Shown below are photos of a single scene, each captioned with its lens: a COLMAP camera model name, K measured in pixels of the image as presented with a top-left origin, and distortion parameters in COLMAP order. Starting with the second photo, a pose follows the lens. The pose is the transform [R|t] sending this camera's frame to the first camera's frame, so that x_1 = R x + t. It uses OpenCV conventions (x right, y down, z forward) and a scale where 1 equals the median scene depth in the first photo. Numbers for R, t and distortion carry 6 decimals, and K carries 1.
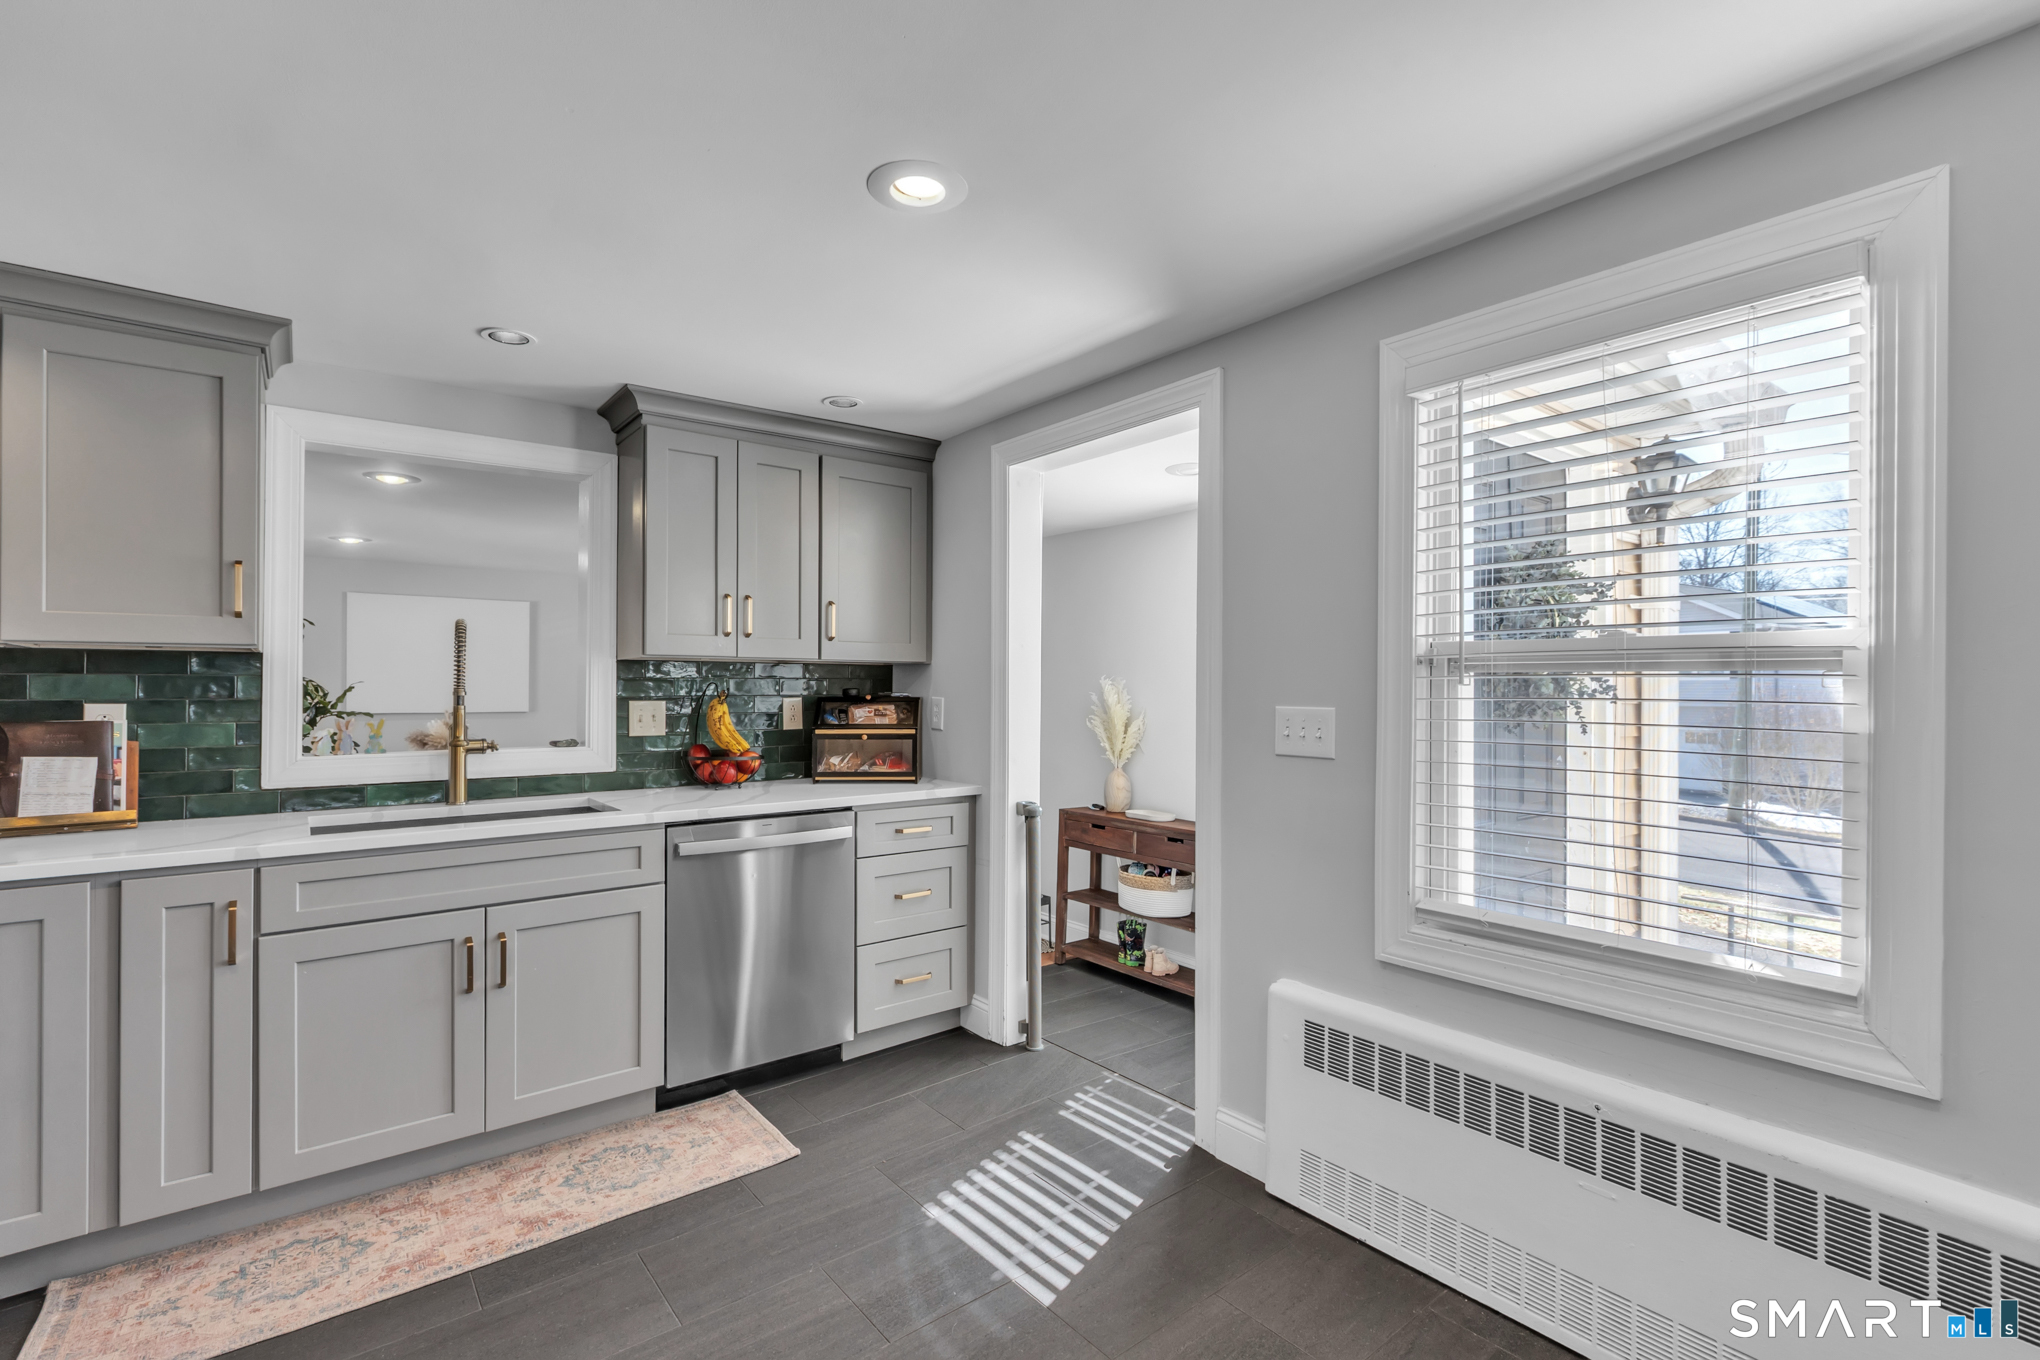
lens RADIAL K [[923.2, 0, 1024.0], [0, 923.2, 686.8], [0, 0, 1]] dist [-0.003978, -0.000067]
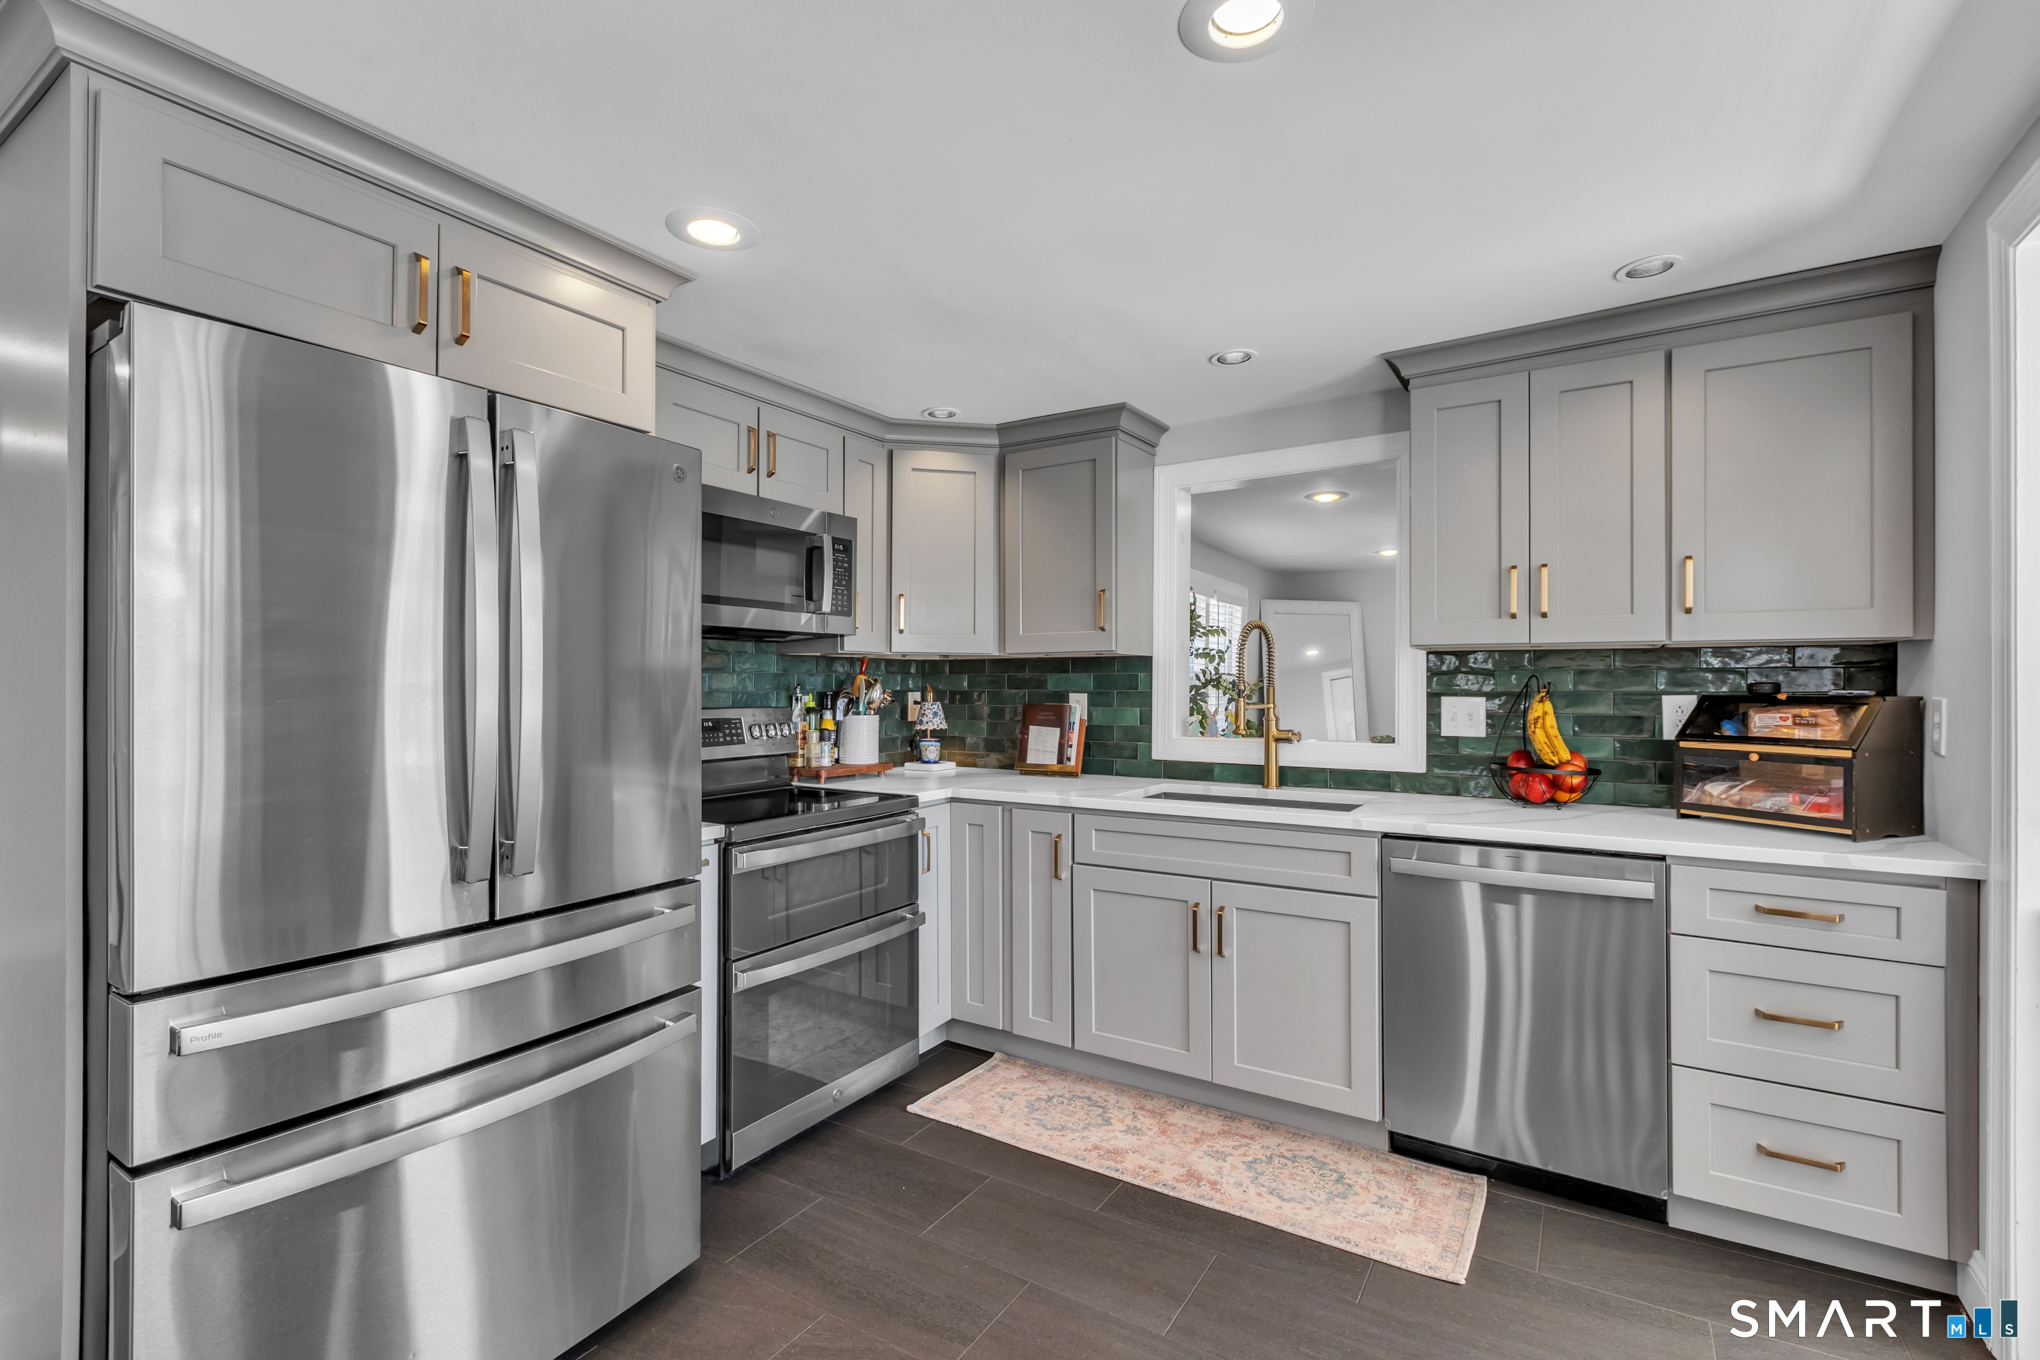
lens RADIAL K [[923.2, 0, 1020.7], [0, 923.2, 681.8], [0, 0, 1]] dist [-0.003978, -0.000067]
pose [[0.313364, -0.002961, -0.949629, 0.358100], [0.002712, 0.999994, -0.002223, 0.001890], [0.949629, -0.001879, 0.313370, 0.387360]]
